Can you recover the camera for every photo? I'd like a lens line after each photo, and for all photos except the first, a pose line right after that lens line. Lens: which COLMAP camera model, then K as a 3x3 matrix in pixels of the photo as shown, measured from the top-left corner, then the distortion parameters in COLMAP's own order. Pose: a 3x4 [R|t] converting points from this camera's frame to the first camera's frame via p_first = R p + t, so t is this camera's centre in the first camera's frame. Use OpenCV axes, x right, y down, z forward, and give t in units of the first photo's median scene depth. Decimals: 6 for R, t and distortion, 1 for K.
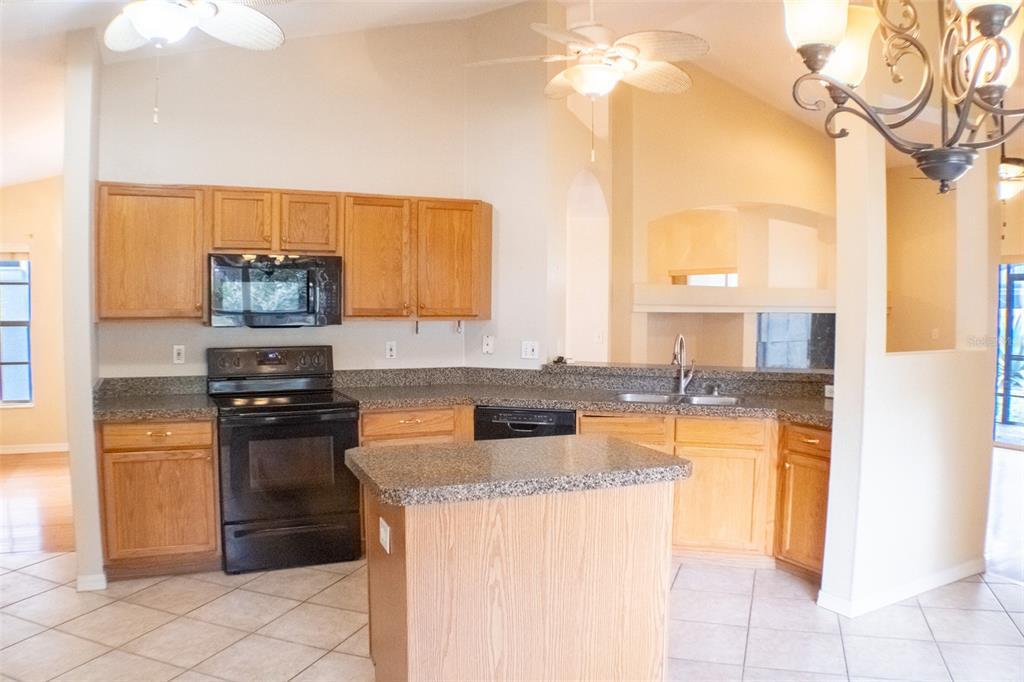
lens RADIAL K [[778.8, 0, 512.0], [0, 778.8, 341.0], [0, 0, 1]] dist [-0.231533, 0.100666]
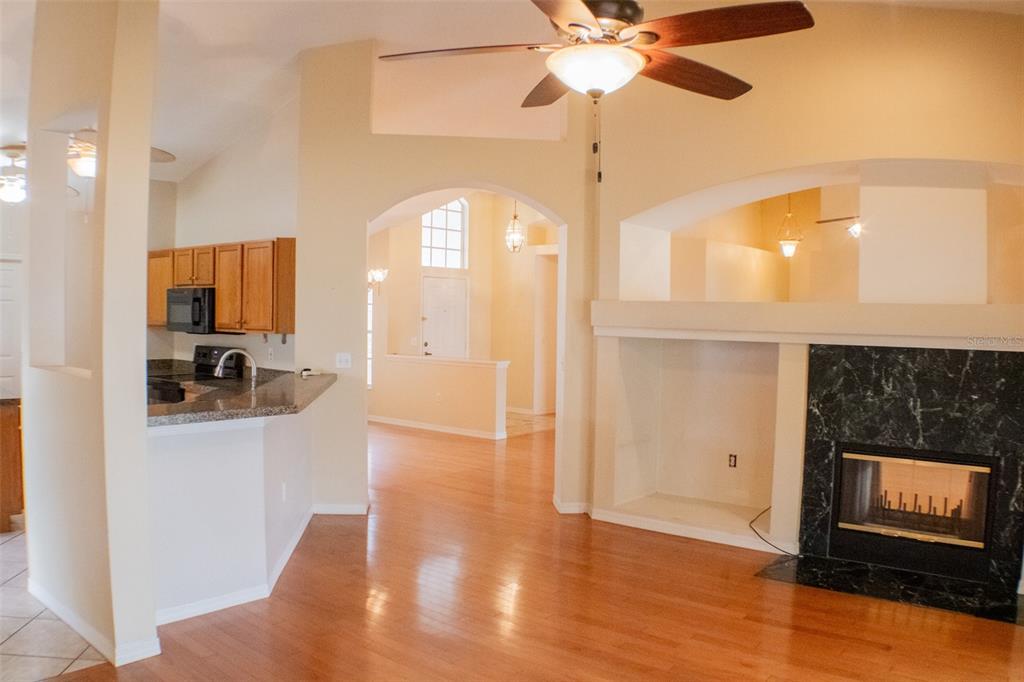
lens RADIAL K [[778.8, 0, 512.0], [0, 778.8, 341.0], [0, 0, 1]] dist [-0.231533, 0.100666]
pose [[0.426152, 0.023877, -0.904336, 1.361029], [-0.062598, 0.998034, -0.003147, -0.037976], [0.902483, 0.057951, 0.426809, 0.912502]]
